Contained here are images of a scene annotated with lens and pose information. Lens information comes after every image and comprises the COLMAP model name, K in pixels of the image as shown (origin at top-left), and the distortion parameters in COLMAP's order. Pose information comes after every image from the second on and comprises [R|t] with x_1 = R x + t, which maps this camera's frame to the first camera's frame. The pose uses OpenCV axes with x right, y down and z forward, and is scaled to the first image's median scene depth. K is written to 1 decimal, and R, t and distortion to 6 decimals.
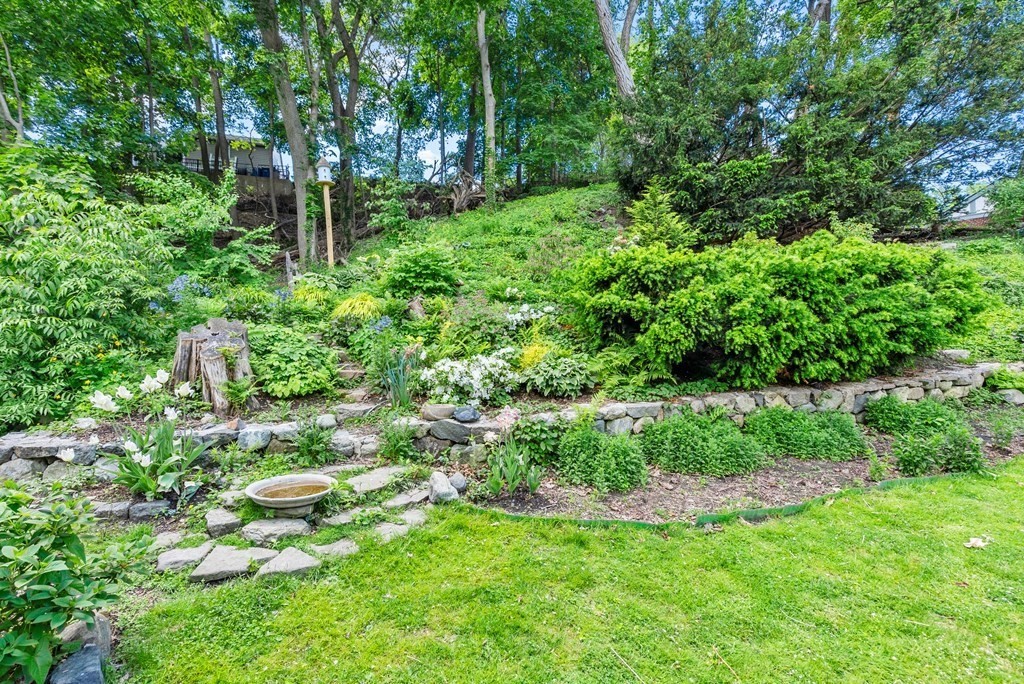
lens RADIAL K [[469.3, 0, 512.0], [0, 469.3, 342.0], [0, 0, 1]] dist [-0.003569, 0.000355]
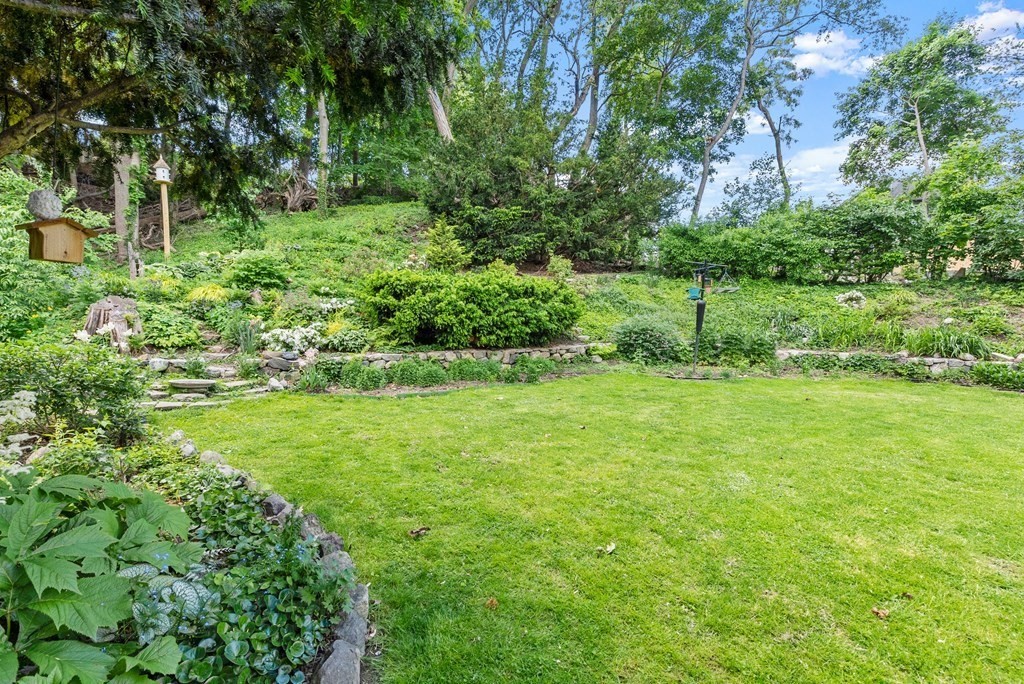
lens RADIAL K [[469.3, 0, 512.0], [0, 469.3, 342.0], [0, 0, 1]] dist [-0.003569, 0.000355]
pose [[0.946050, 0.025819, 0.322991, 0.100390], [-0.027686, 0.999616, 0.001186, 0.055130], [-0.322837, -0.010064, 0.946401, -0.777955]]
